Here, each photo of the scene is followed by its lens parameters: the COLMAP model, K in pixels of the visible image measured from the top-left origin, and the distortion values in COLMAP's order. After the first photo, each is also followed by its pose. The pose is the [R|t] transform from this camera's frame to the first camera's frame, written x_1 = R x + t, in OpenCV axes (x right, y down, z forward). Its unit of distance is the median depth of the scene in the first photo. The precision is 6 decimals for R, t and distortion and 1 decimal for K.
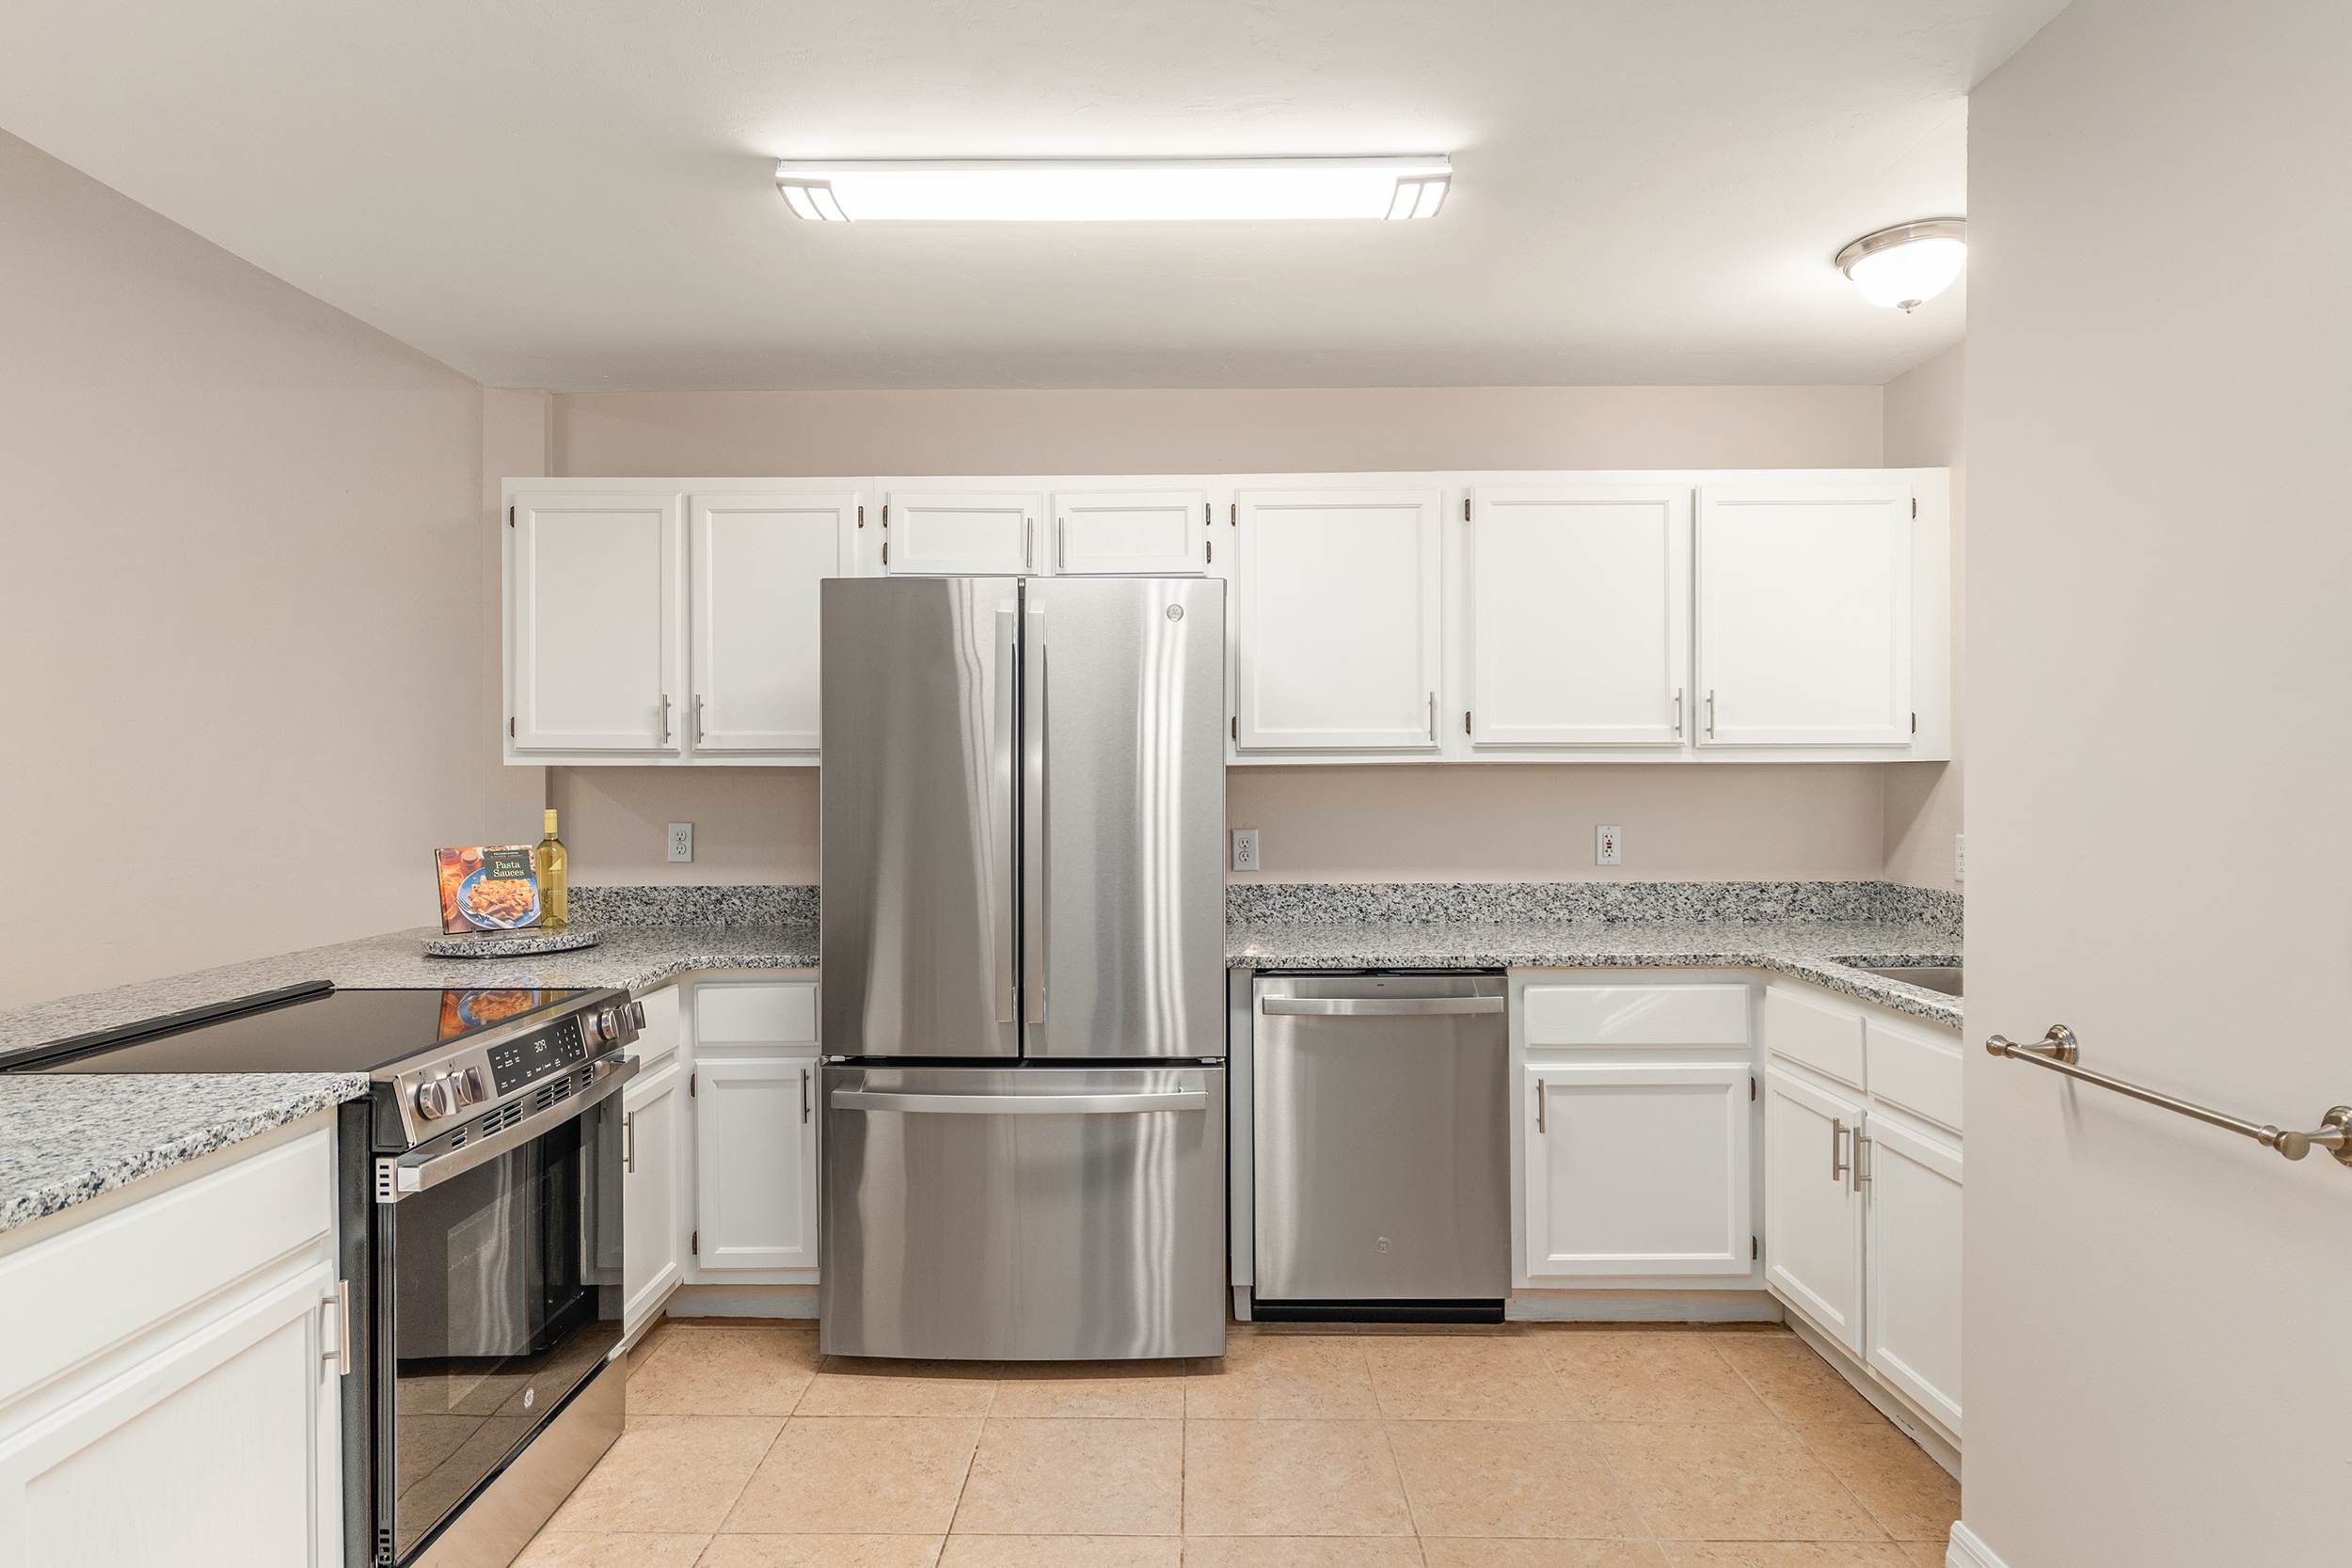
lens RADIAL K [[1287.9, 0, 1175.8], [0, 1287.9, 785.5], [0, 0, 1]] dist [-0.000666, -0.000043]
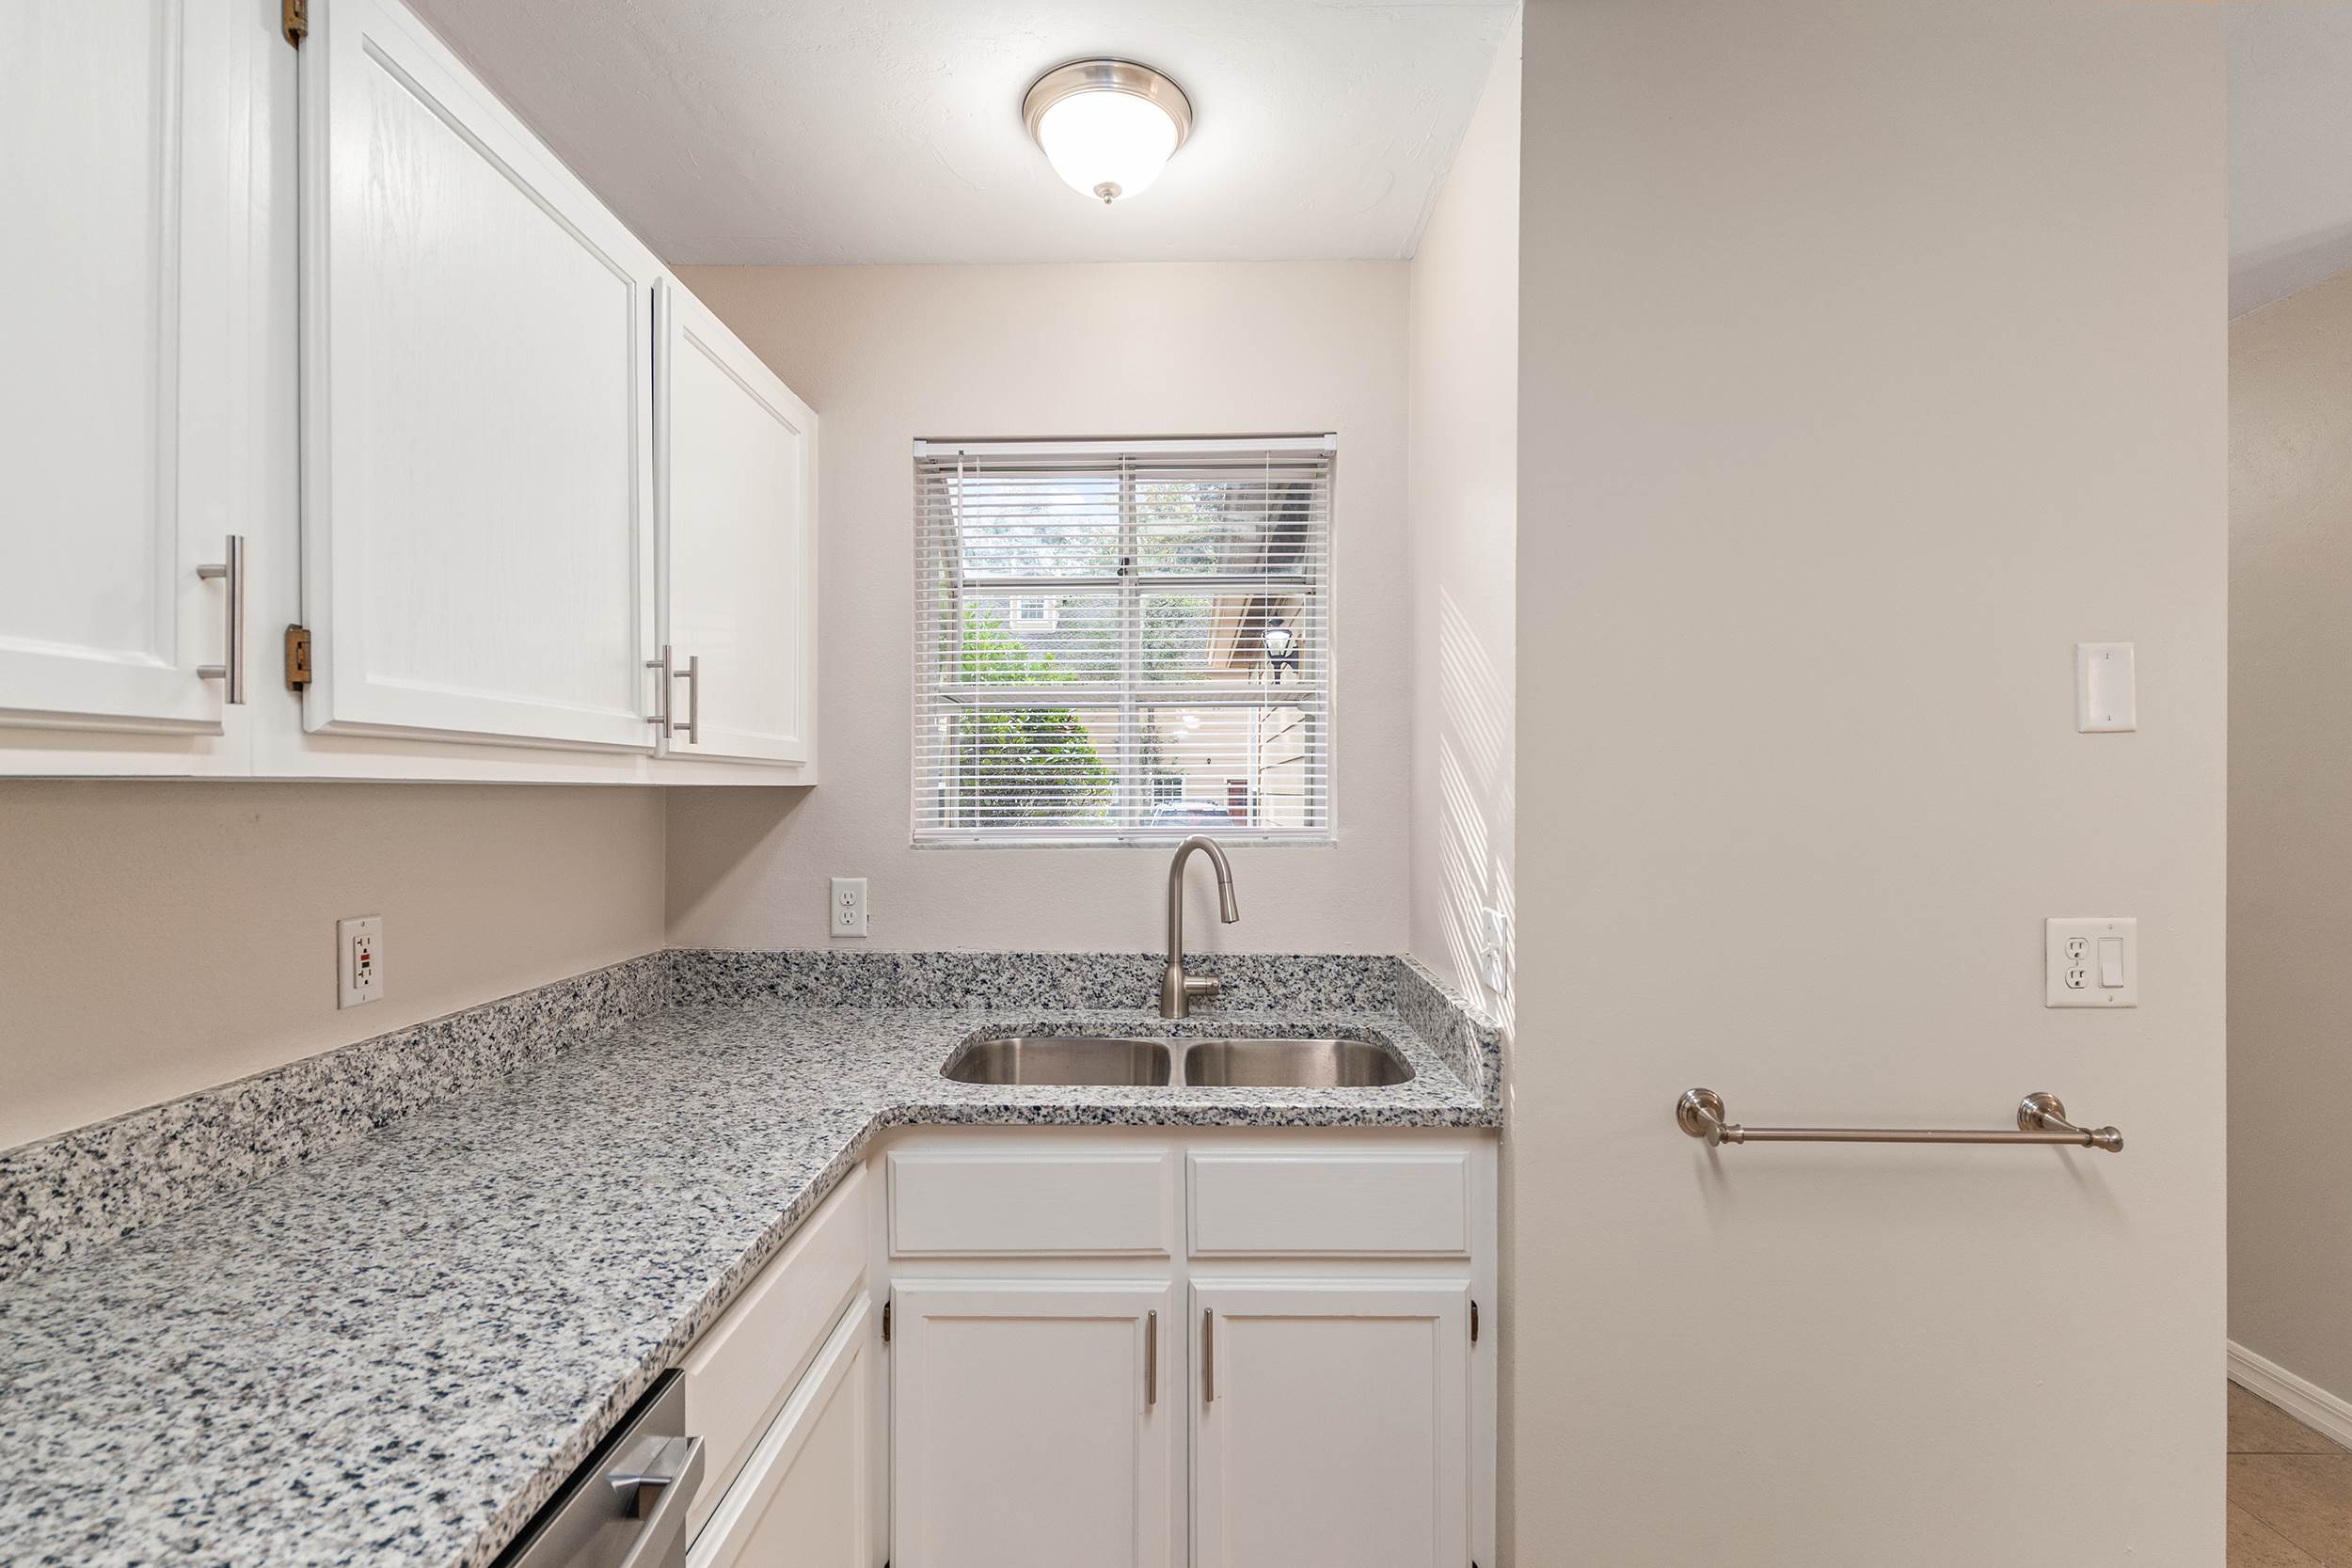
lens RADIAL K [[1041.8, 0, 1170.8], [0, 1041.8, 790.4], [0, 0, 1]] dist [0.004381, 0.000491]
pose [[0.014663, 0.003348, 0.999887, -0.033096], [0.000423, 0.999994, -0.003355, -0.013343], [-0.999892, 0.000472, 0.014661, 0.732307]]
